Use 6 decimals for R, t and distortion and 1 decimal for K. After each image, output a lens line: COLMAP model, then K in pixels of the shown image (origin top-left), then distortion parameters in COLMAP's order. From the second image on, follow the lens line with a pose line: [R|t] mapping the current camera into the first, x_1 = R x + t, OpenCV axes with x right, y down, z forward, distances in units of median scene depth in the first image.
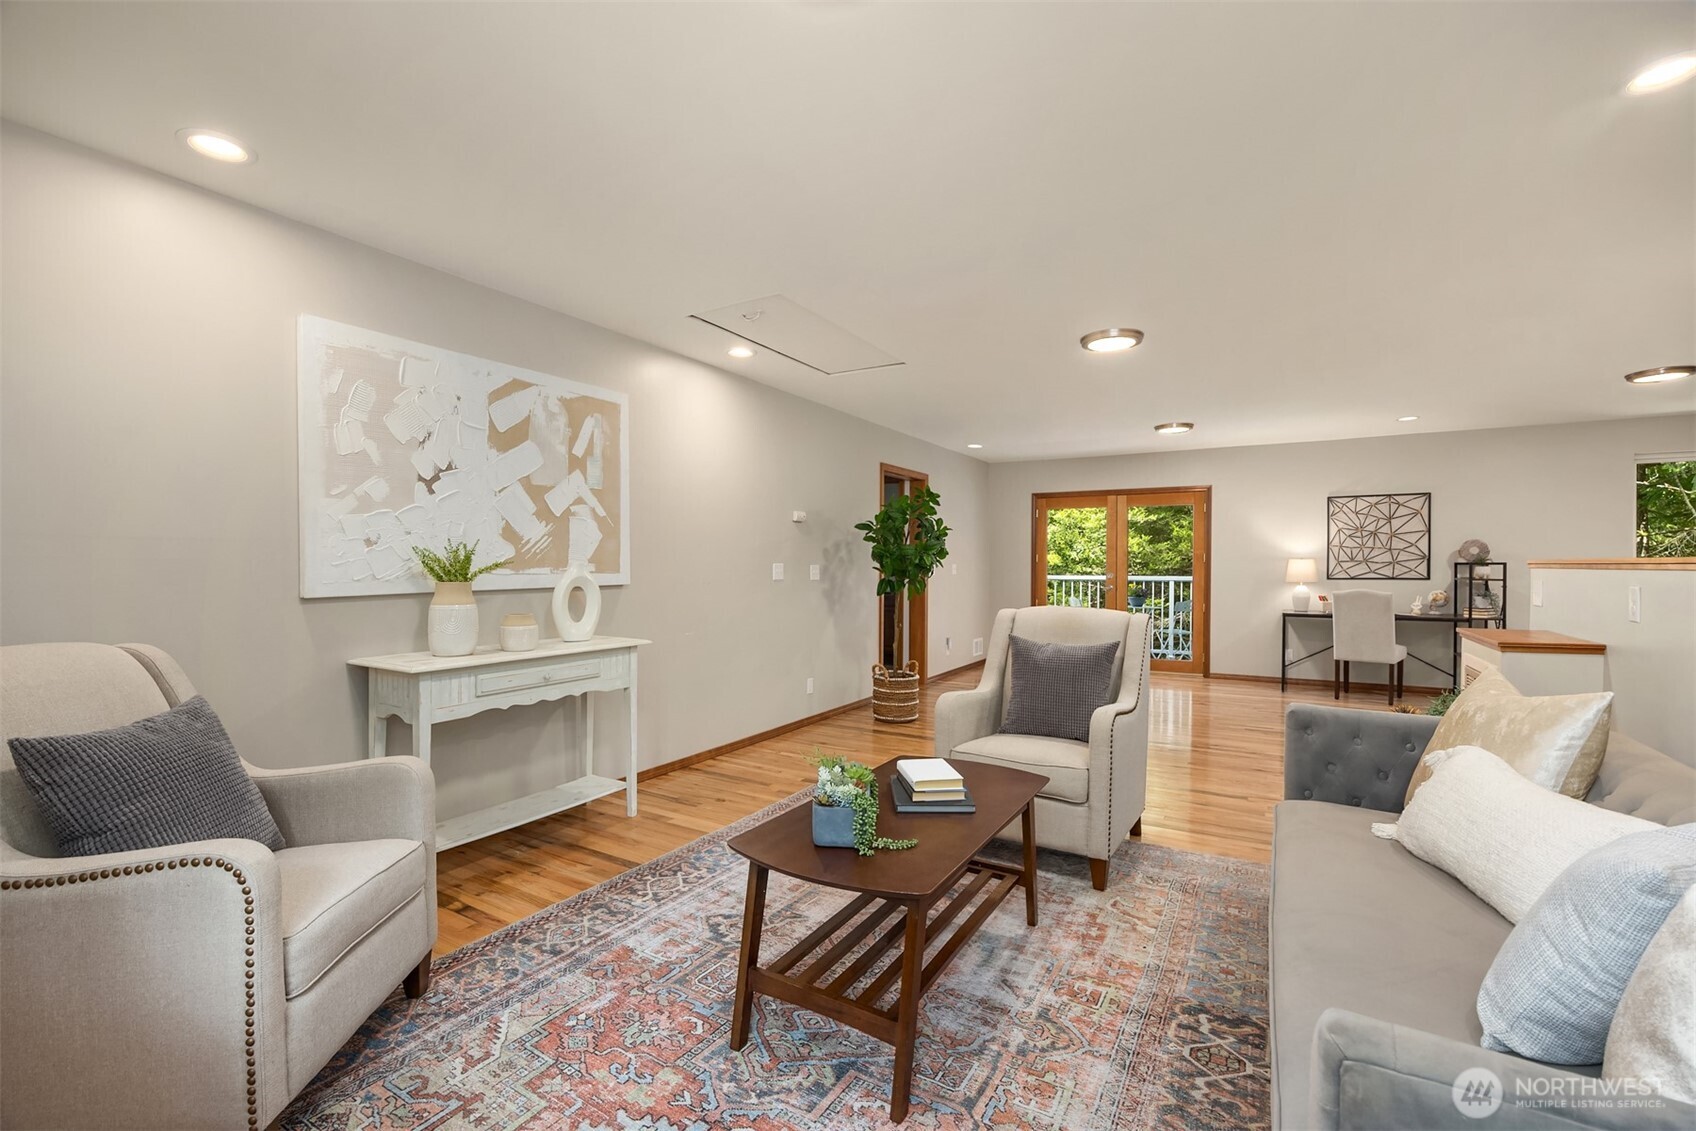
lens RADIAL K [[749.4, 0, 835.9], [0, 749.4, 571.3], [0, 0, 1]] dist [-0.020408, 0.002270]
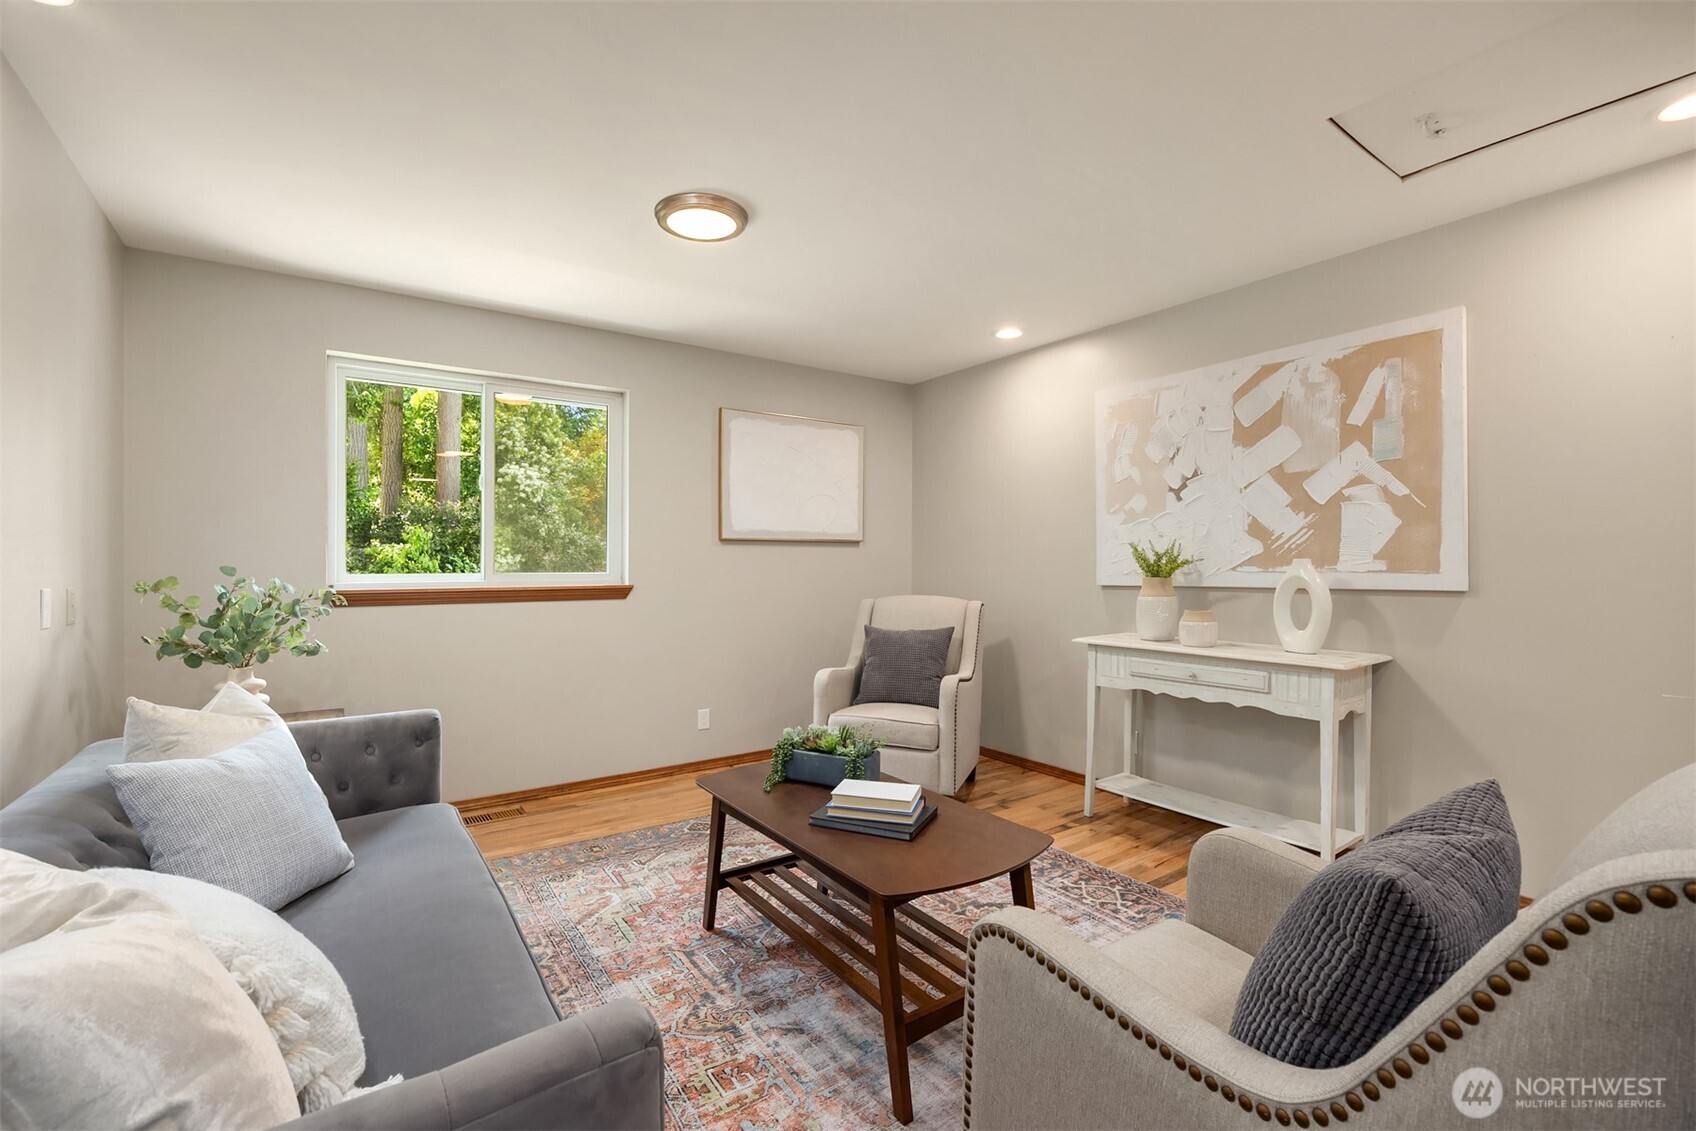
lens RADIAL K [[749.4, 0, 836.1], [0, 749.4, 560.4], [0, 0, 1]] dist [-0.020408, 0.002270]
pose [[-0.435217, -0.005172, -0.900311, 0.728846], [-0.007326, 0.999971, -0.002203, -0.005487], [0.900296, 0.005637, -0.435242, 1.027040]]
